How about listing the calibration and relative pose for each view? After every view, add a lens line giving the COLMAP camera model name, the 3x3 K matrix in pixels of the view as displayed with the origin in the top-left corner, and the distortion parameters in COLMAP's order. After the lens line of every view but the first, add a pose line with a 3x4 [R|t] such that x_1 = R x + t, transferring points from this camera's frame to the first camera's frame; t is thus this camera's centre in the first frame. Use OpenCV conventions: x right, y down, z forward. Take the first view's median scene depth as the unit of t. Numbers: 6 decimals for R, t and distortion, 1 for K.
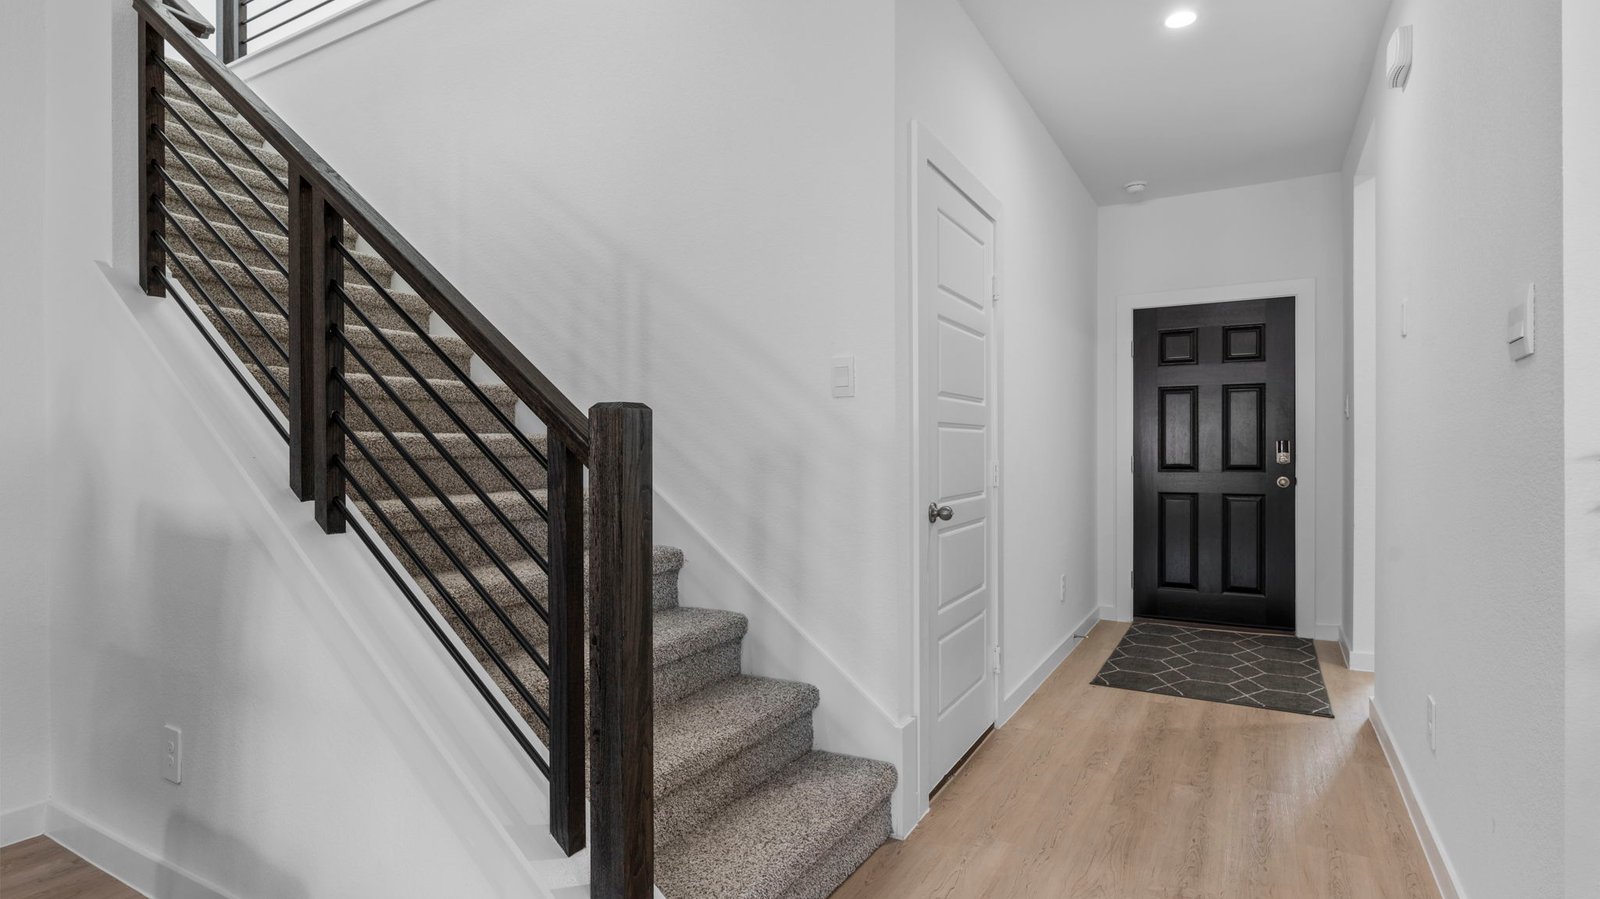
lens RADIAL K [[785.4, 0, 800.0], [0, 785.4, 449.5], [0, 0, 1]] dist [0.001207, 0.000147]
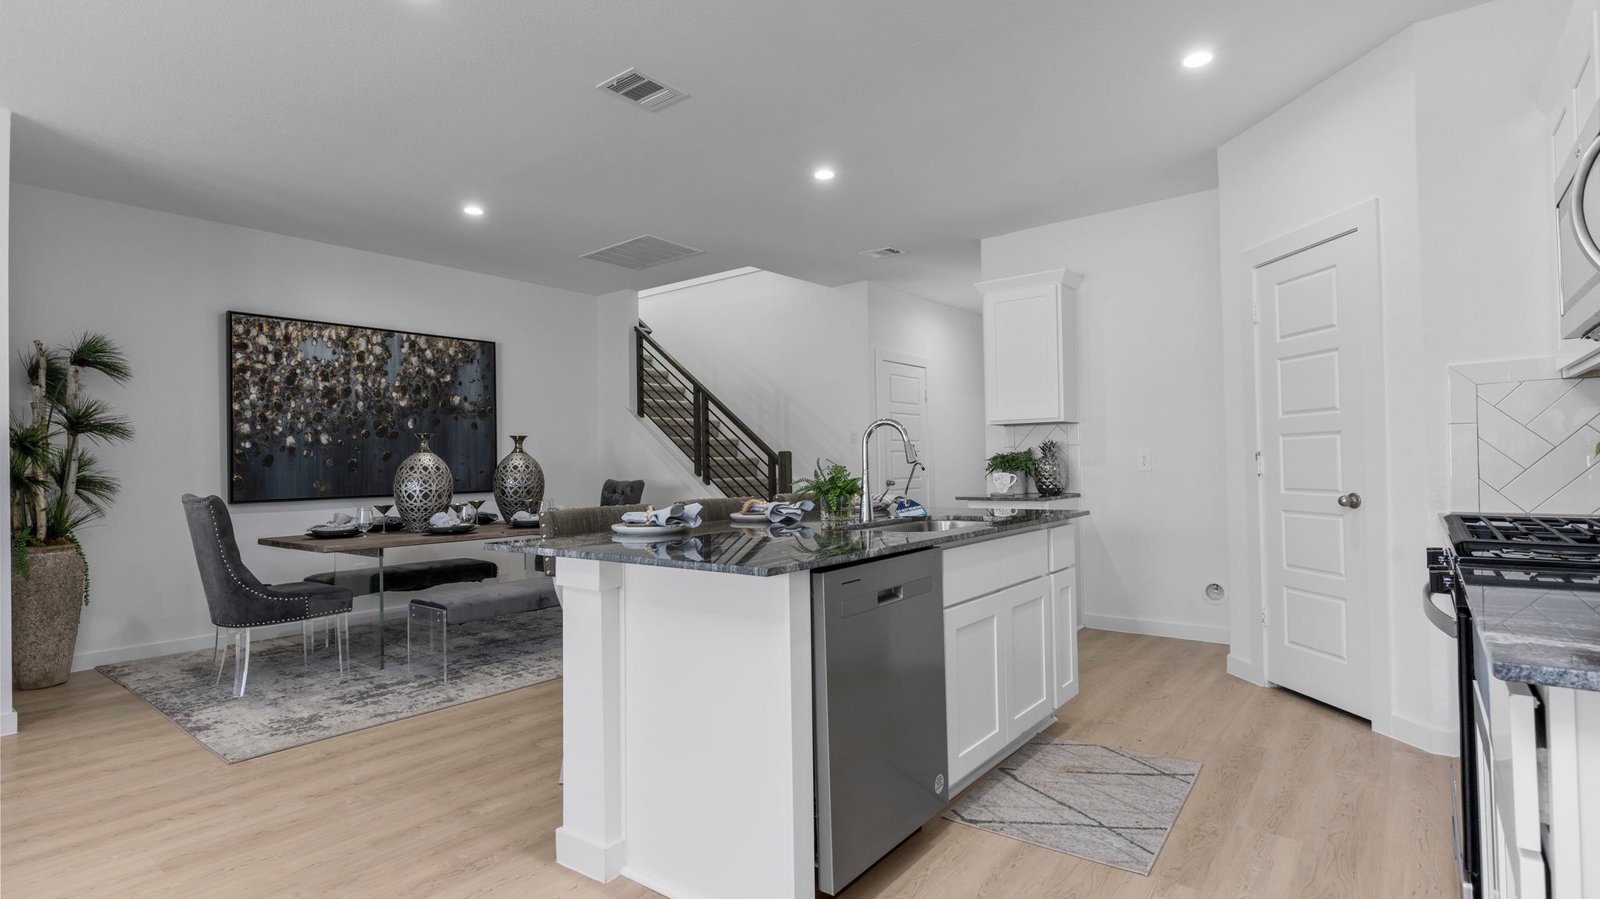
lens RADIAL K [[785.4, 0, 800.0], [0, 785.4, 449.5], [0, 0, 1]] dist [0.001207, 0.000147]
pose [[0.987047, -0.013399, -0.159873, 0.424682], [0.010880, 0.999803, -0.016618, 0.004011], [0.160064, 0.014663, 0.986998, -2.525013]]
